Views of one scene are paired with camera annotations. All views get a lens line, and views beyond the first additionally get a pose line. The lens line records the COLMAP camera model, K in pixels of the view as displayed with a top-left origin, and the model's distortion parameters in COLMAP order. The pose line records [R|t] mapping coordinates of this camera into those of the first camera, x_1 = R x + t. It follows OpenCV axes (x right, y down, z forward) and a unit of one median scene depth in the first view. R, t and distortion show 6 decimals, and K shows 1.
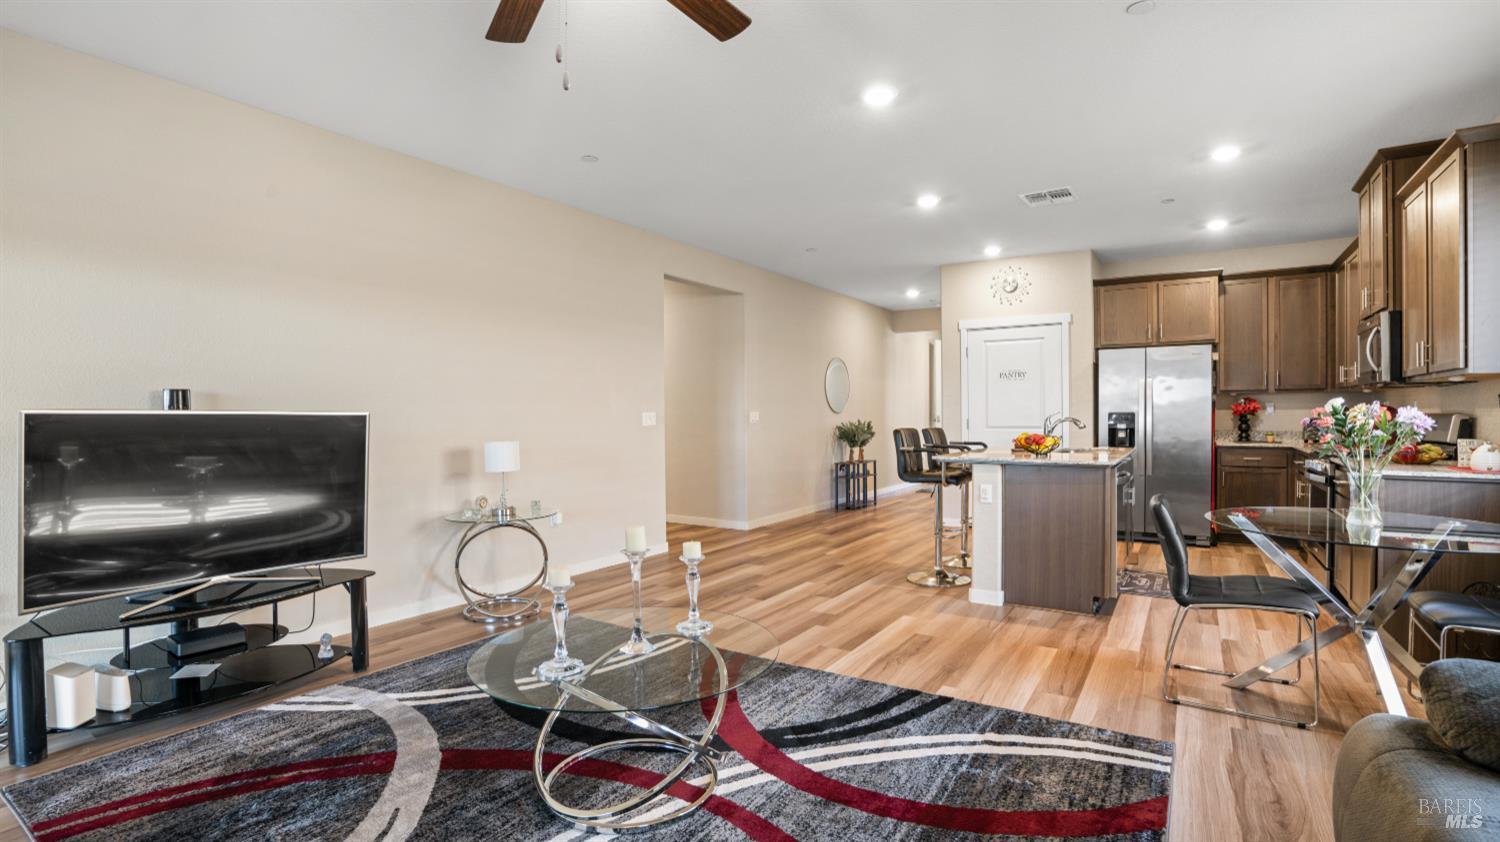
lens RADIAL K [[695.8, 0, 751.9], [0, 695.8, 422.8], [0, 0, 1]] dist [-0.053203, 0.019216]
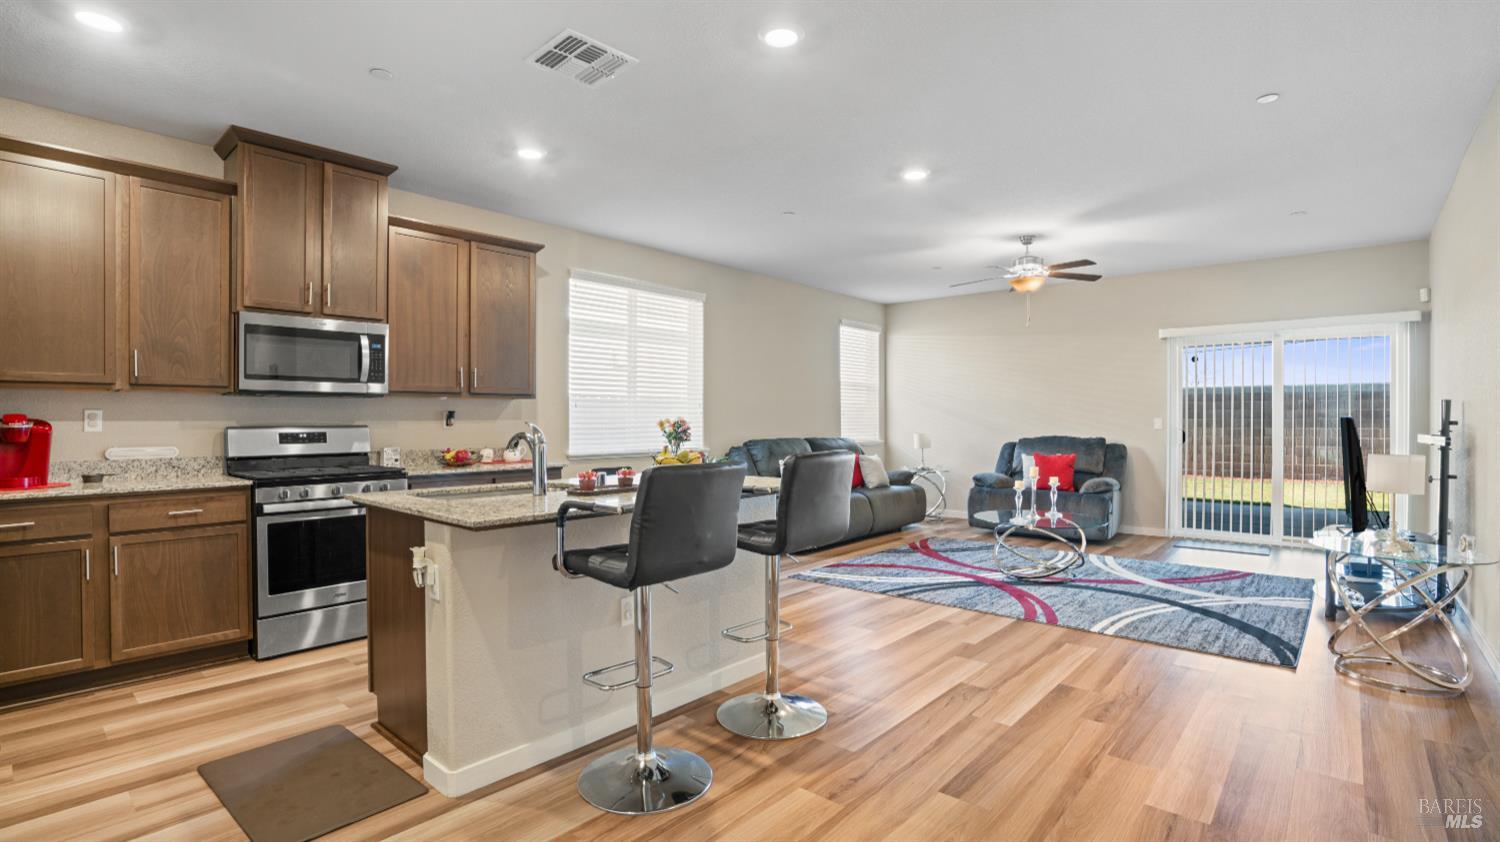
lens RADIAL K [[695.8, 0, 751.9], [0, 695.8, 422.8], [0, 0, 1]] dist [-0.053203, 0.019216]
pose [[-0.988889, 0.005420, 0.148558, 0.167934], [0.008032, 0.999823, 0.016990, -0.020950], [-0.148439, 0.017995, -0.988758, 1.297928]]
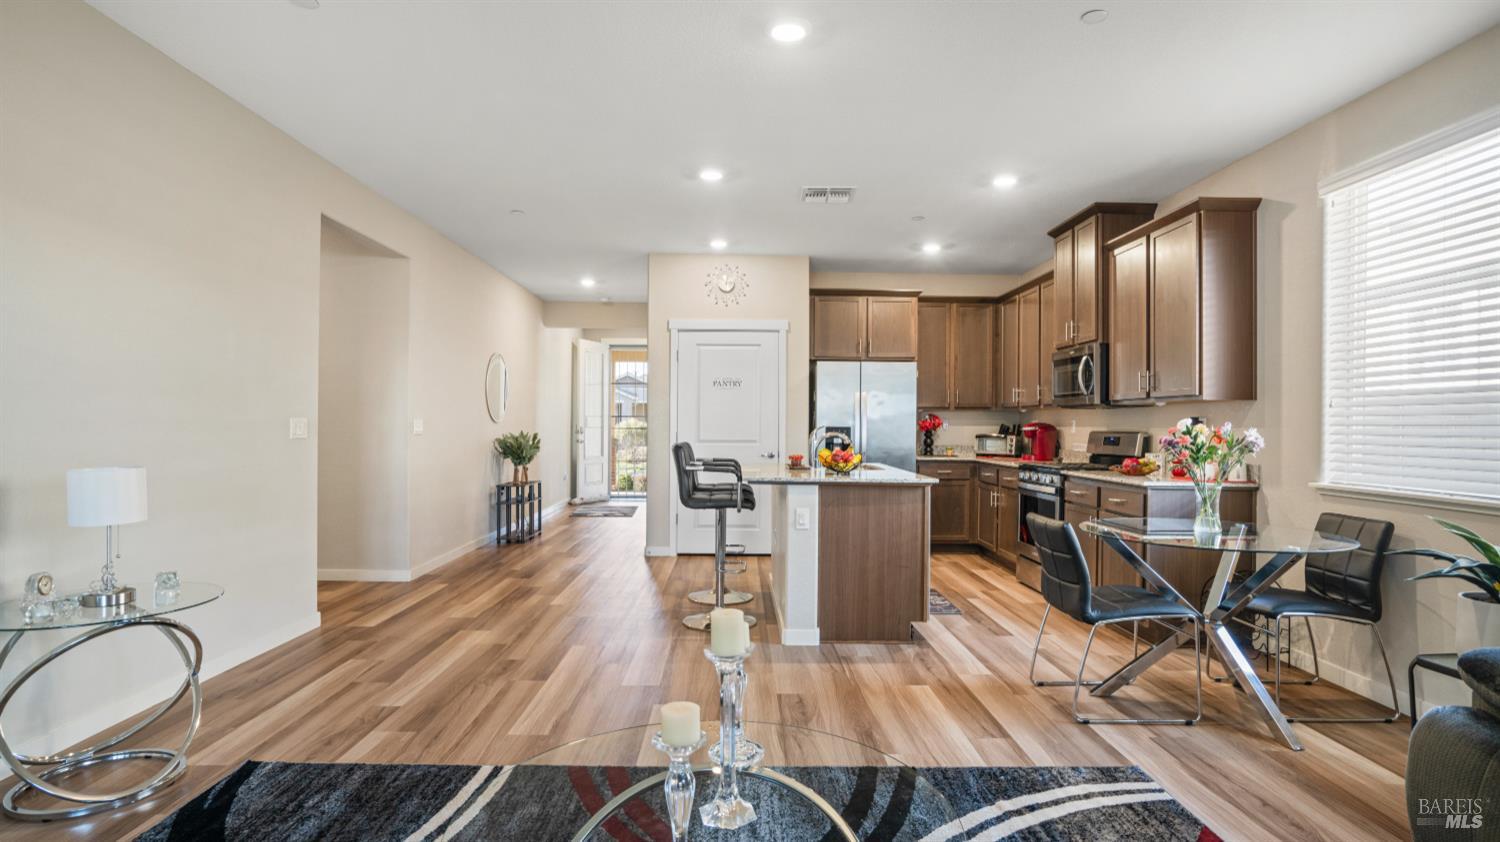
lens RADIAL K [[781.1, 0, 745.1], [0, 781.1, 421.7], [0, 0, 1]] dist [-0.049161, 0.026007]
pose [[0.834726, 0.015819, 0.550438, -0.193486], [-0.007646, 0.999824, -0.017138, -0.002063], [-0.550612, 0.010096, 0.834700, 0.152876]]
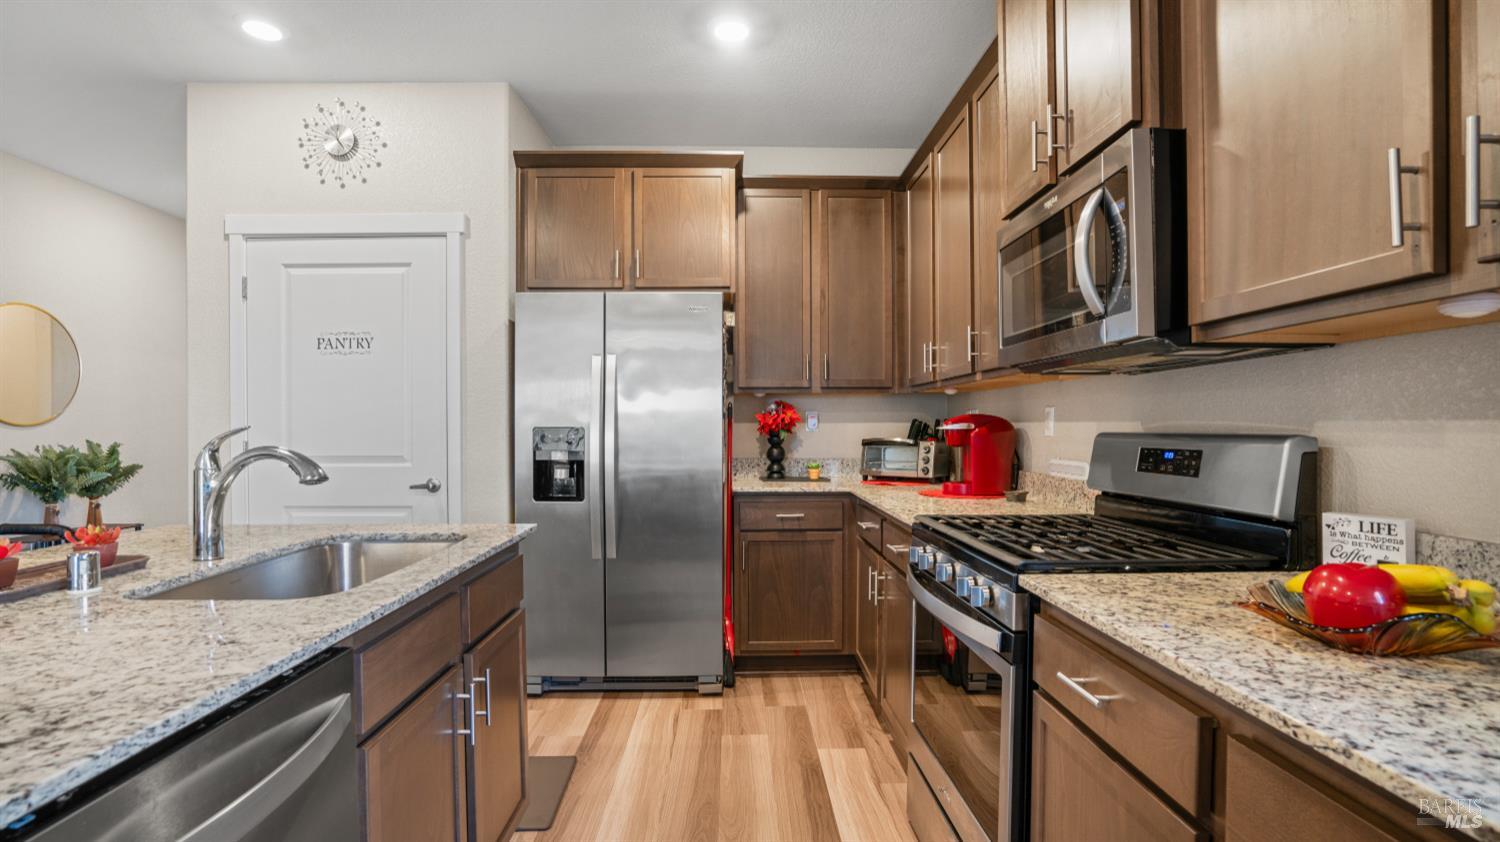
lens RADIAL K [[712.7, 0, 745.3], [0, 712.7, 429.9], [0, 0, 1]] dist [-0.056818, 0.019891]
pose [[0.828911, 0.000254, 0.559380, 0.392872], [0.004168, 0.999969, -0.006629, -0.010105], [-0.559365, 0.007826, 0.828885, 0.553231]]
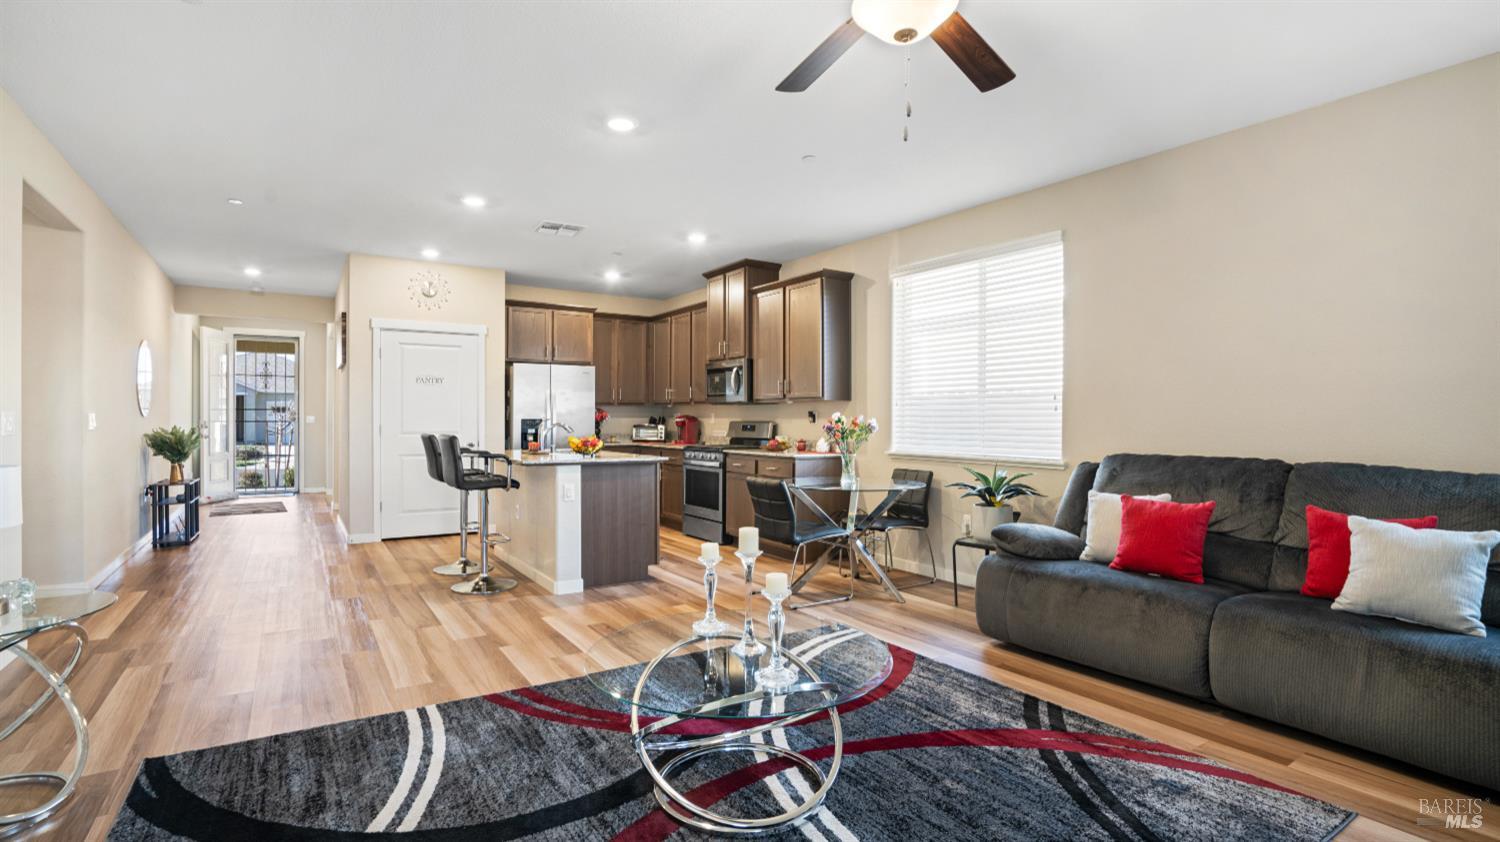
lens RADIAL K [[702.5, 0, 746.3], [0, 702.5, 419.8], [0, 0, 1]] dist [-0.056212, 0.019770]
pose [[0.404443, 0.007397, 0.914534, -0.406091], [0.004805, 0.999936, -0.010213, -0.000029], [-0.914551, 0.008525, 0.404381, 0.210596]]
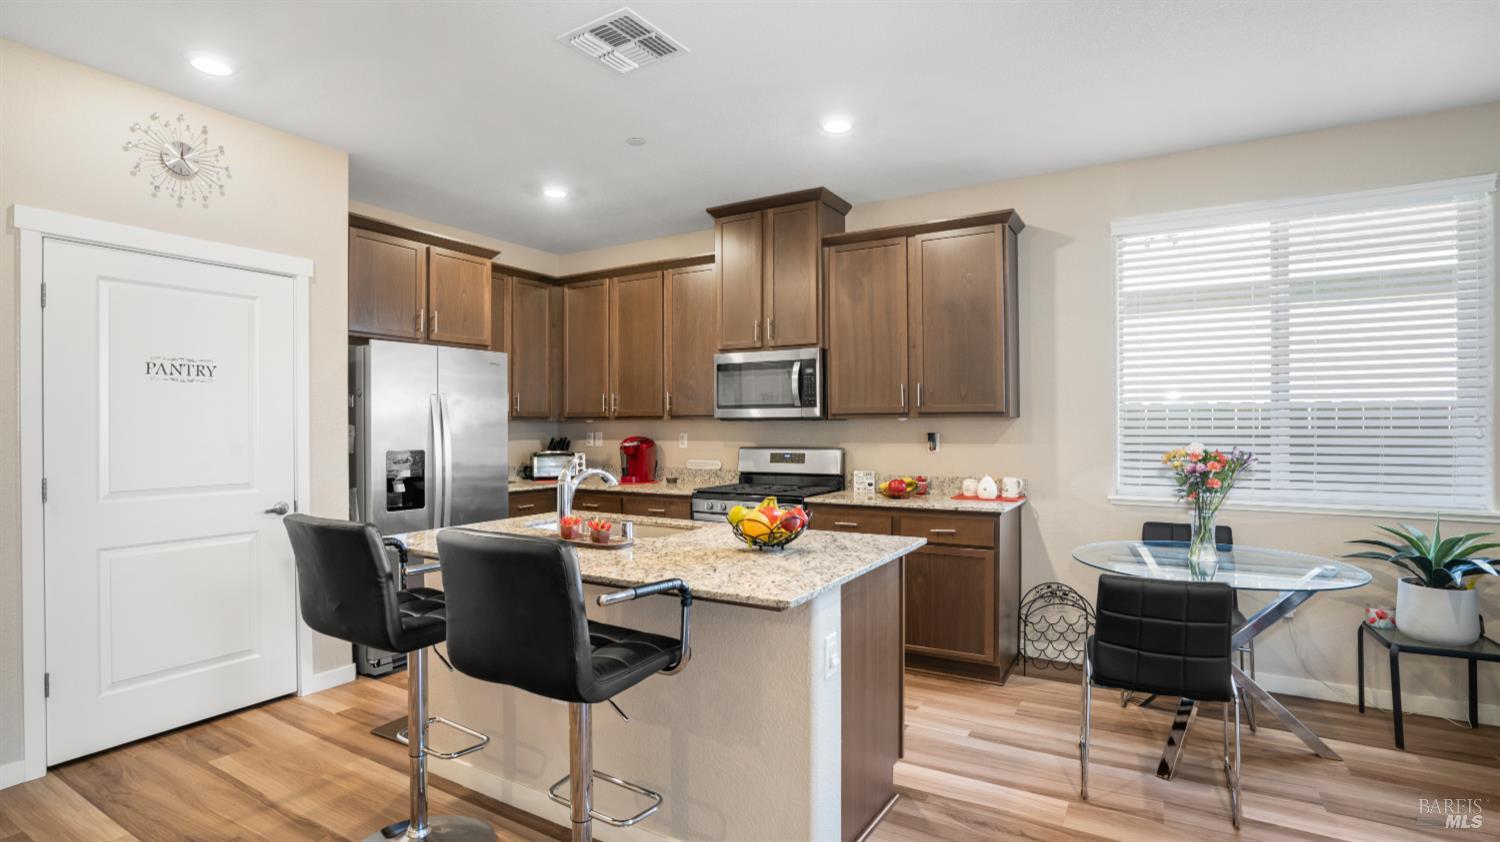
lens RADIAL K [[719.0, 0, 752.0], [0, 719.0, 424.9], [0, 0, 1]] dist [-0.054260, 0.025300]
pose [[-0.035740, 0.005638, 0.999345, -0.085198], [0.015783, 0.999863, -0.005076, -0.031131], [-0.999236, 0.015592, -0.035824, 0.765208]]
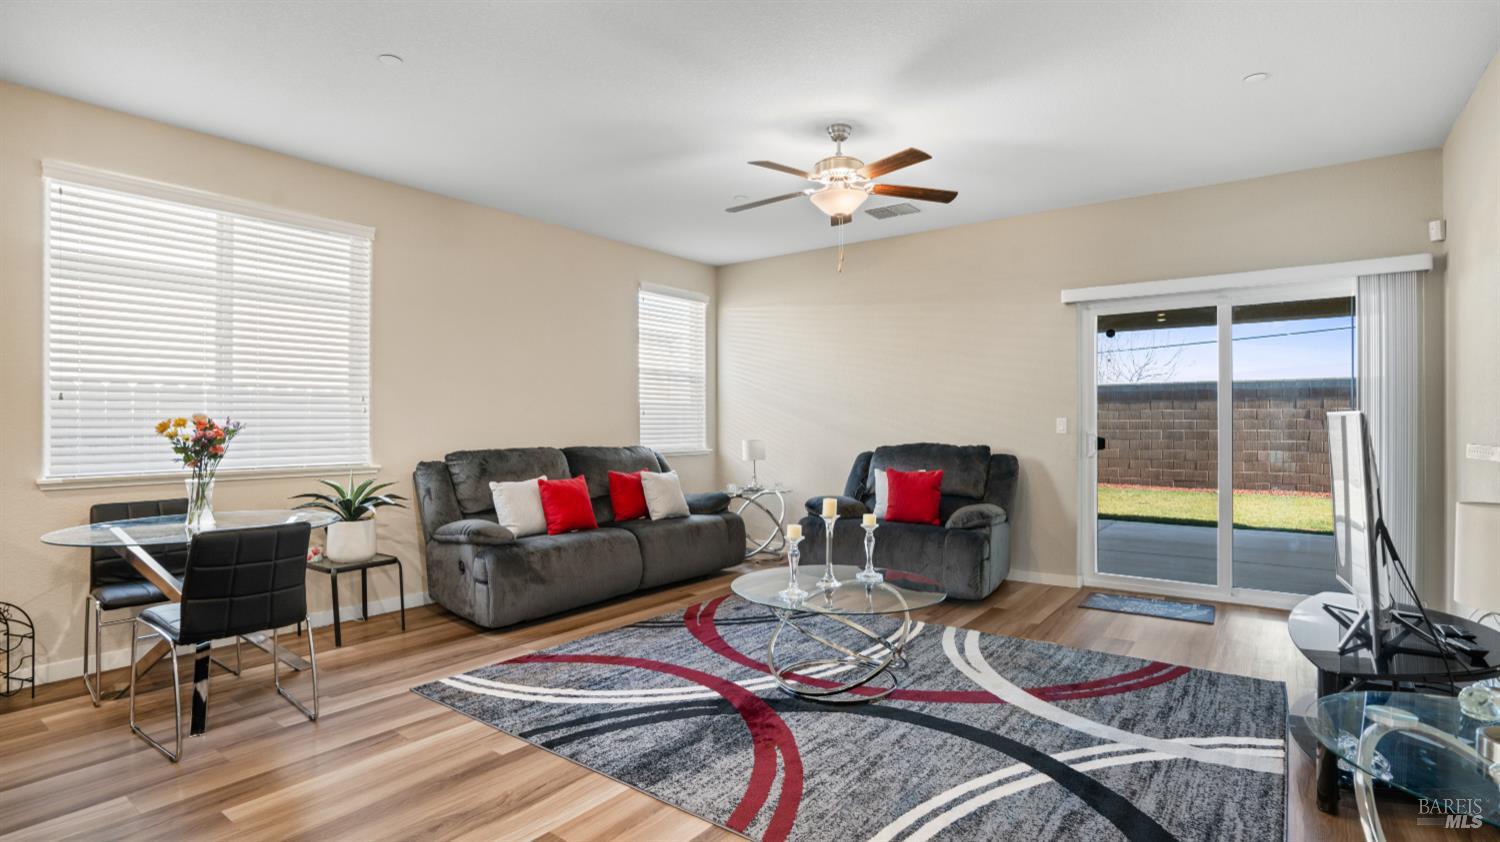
lens RADIAL K [[727.9, 0, 750.0], [0, 727.9, 421.0], [0, 0, 1]] dist [-0.040516, 0.000522]
pose [[-0.997150, 0.008568, 0.074951, -0.042036], [0.009376, 0.999902, 0.010440, -0.011520], [-0.074854, 0.011113, -0.997133, 0.920373]]
